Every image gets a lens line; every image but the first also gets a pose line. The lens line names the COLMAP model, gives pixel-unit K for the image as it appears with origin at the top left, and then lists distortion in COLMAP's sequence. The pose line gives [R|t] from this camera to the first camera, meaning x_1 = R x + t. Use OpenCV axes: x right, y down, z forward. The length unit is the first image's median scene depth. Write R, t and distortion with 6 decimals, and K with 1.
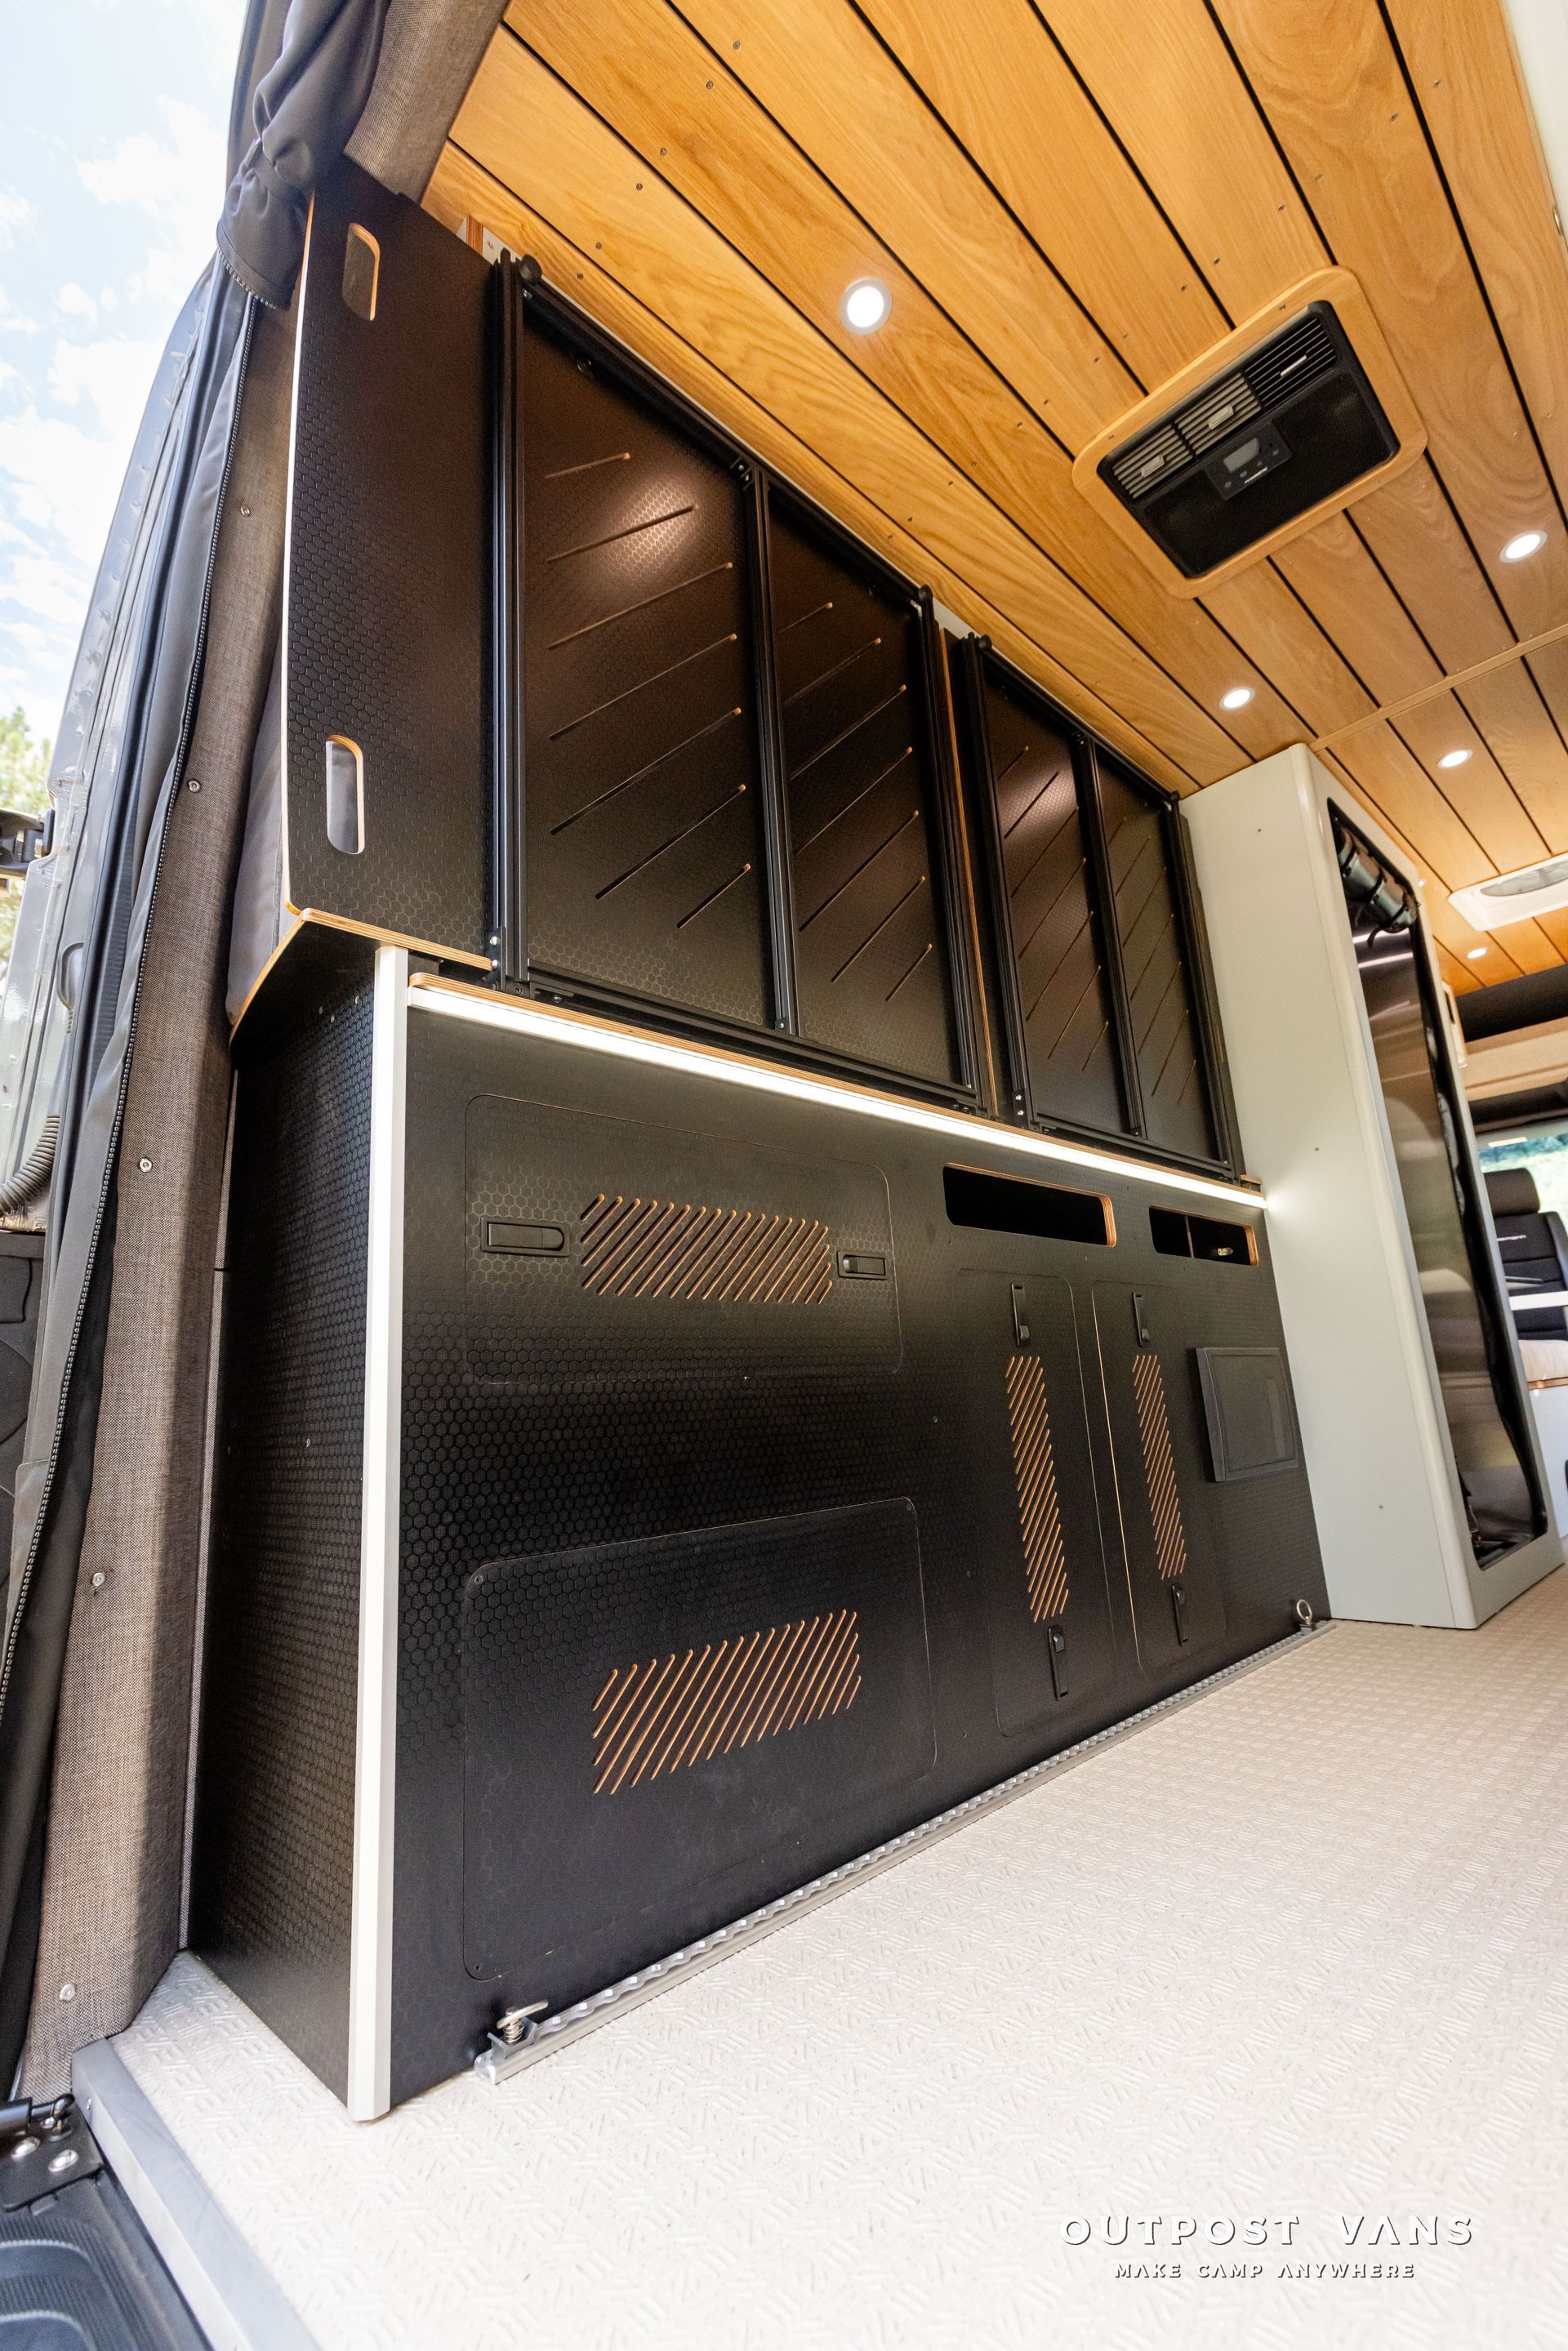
lens RADIAL K [[1035.2, 0, 782.6], [0, 1035.2, 1190.3], [0, 0, 1]] dist [0.000640, -0.001984]
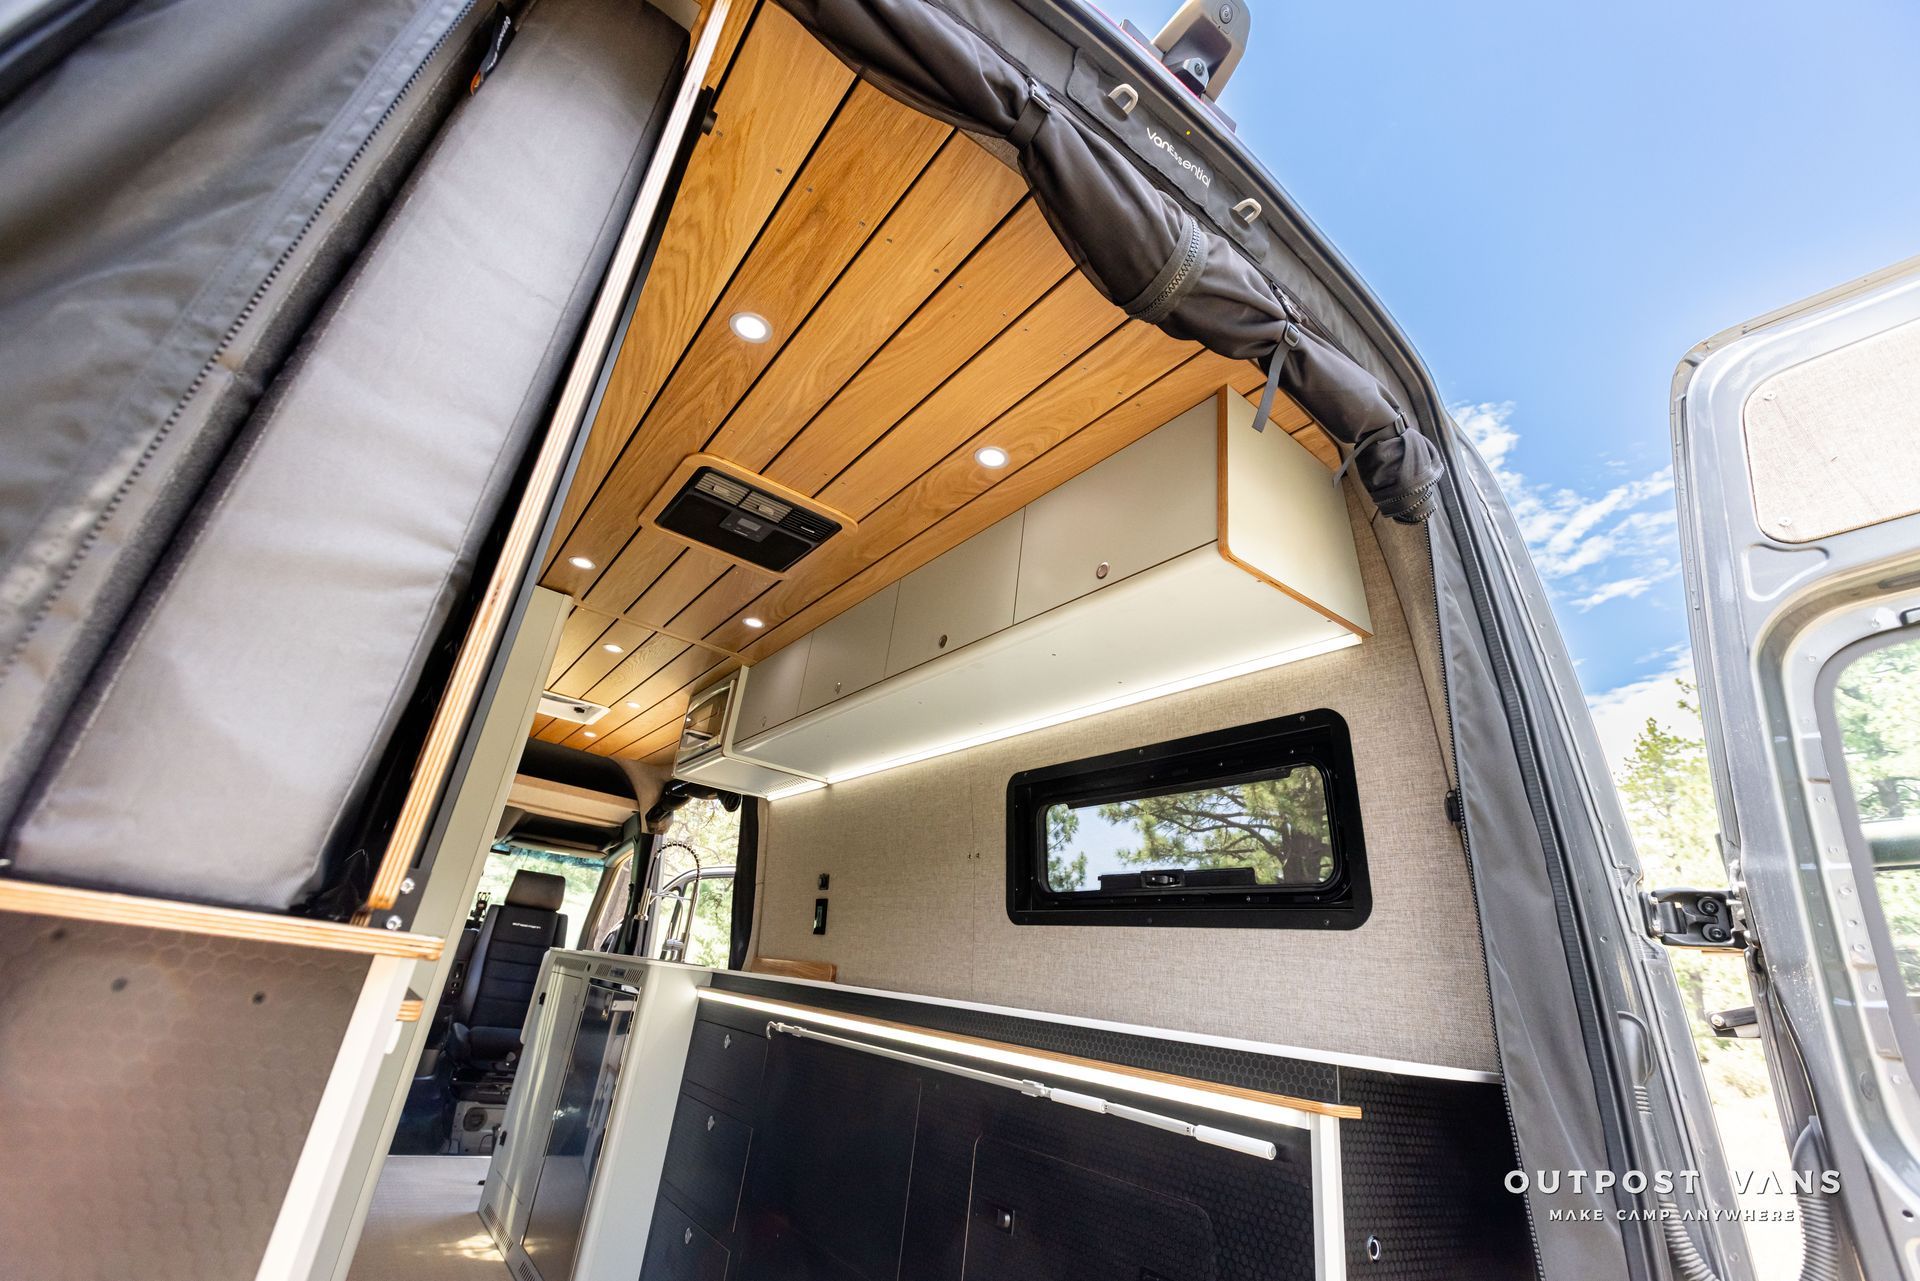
lens RADIAL K [[845.4, 0, 960.0], [0, 845.4, 641.9], [0, 0, 1]] dist [0.000640, -0.001984]
pose [[0.138960, 0.463445, 0.875162, -0.568478], [-0.341321, 0.852000, -0.396984, -0.201132], [-0.929618, -0.243546, 0.276577, 0.370072]]
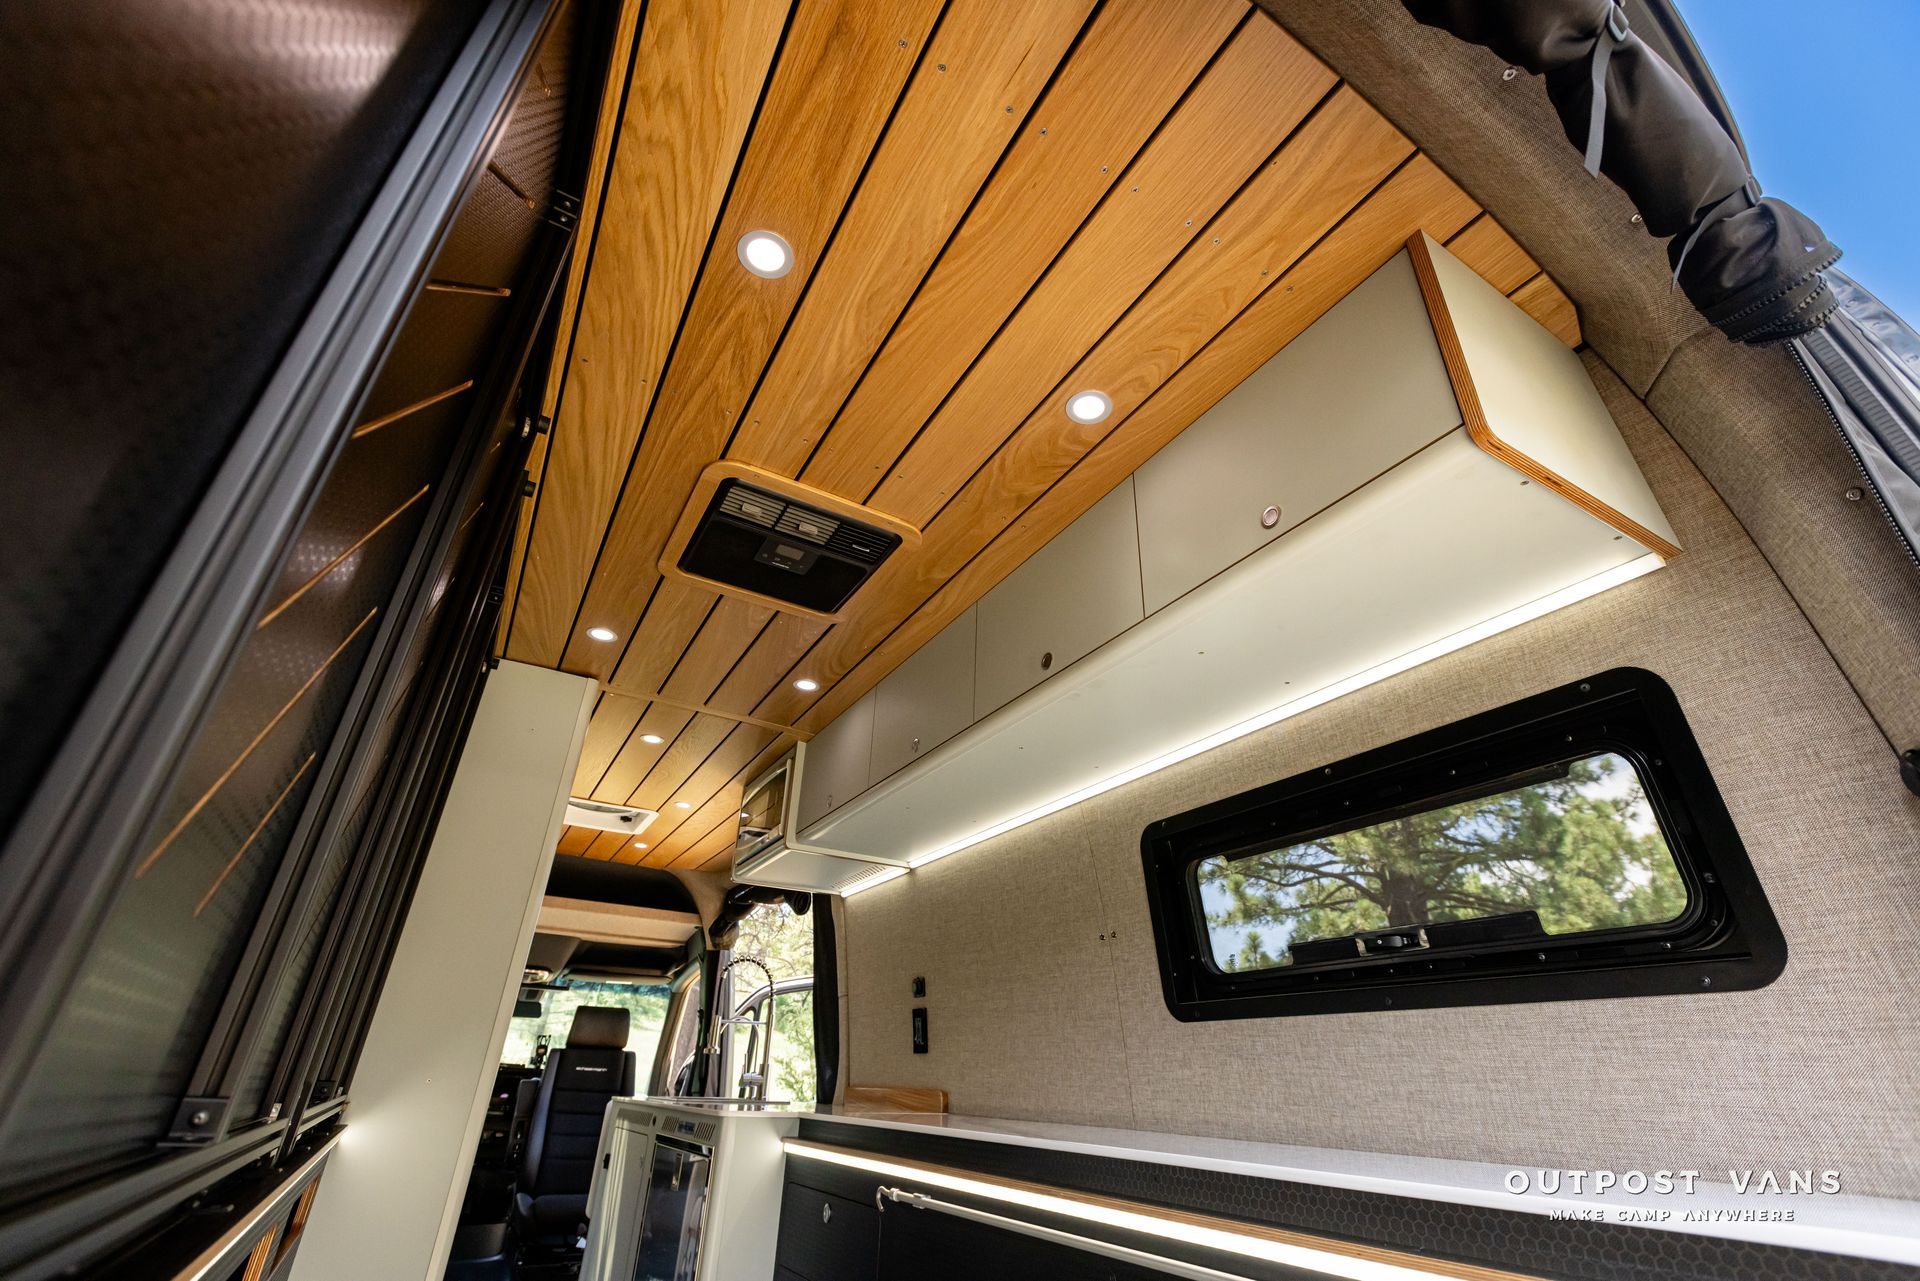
lens RADIAL K [[845.4, 0, 959.8], [0, 845.4, 642.2], [0, 0, 1]] dist [0.000640, -0.001984]
pose [[0.244236, 0.520178, 0.818391, -0.306757], [-0.261500, 0.848014, -0.460966, -0.230597], [-0.933791, -0.101425, 0.343142, 0.504153]]
